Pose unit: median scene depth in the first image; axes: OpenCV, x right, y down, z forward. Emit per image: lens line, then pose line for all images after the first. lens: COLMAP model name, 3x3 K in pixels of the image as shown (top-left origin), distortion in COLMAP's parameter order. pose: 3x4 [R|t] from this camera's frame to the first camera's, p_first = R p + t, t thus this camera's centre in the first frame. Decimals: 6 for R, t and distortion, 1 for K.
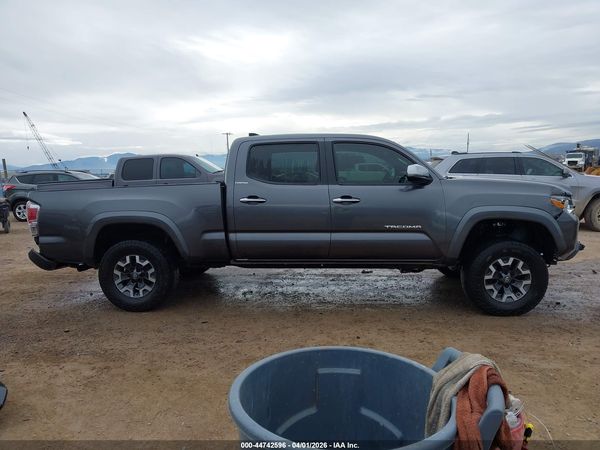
lens RADIAL K [[481.9, 0, 300.8], [0, 481.9, 209.8], [0, 0, 1]] dist [0.005213, -0.000464]
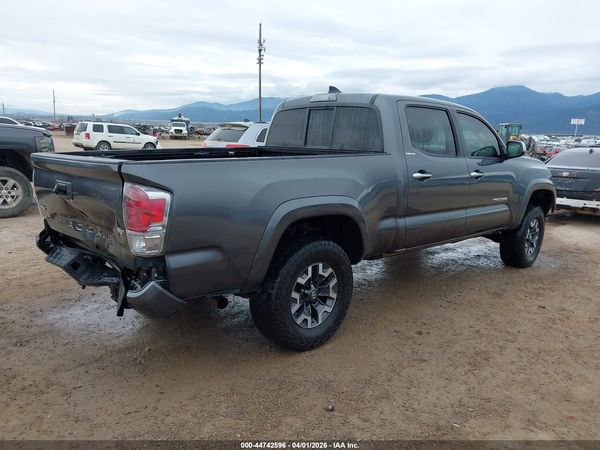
lens RADIAL K [[474.3, 0, 301.2], [0, 474.3, 224.3], [0, 0, 1]] dist [0.057219, -0.006602]
pose [[0.663332, -0.091375, 0.742726, -0.832382], [0.013166, 0.993789, 0.110503, -0.029931], [-0.748210, -0.063522, 0.660415, 0.596228]]
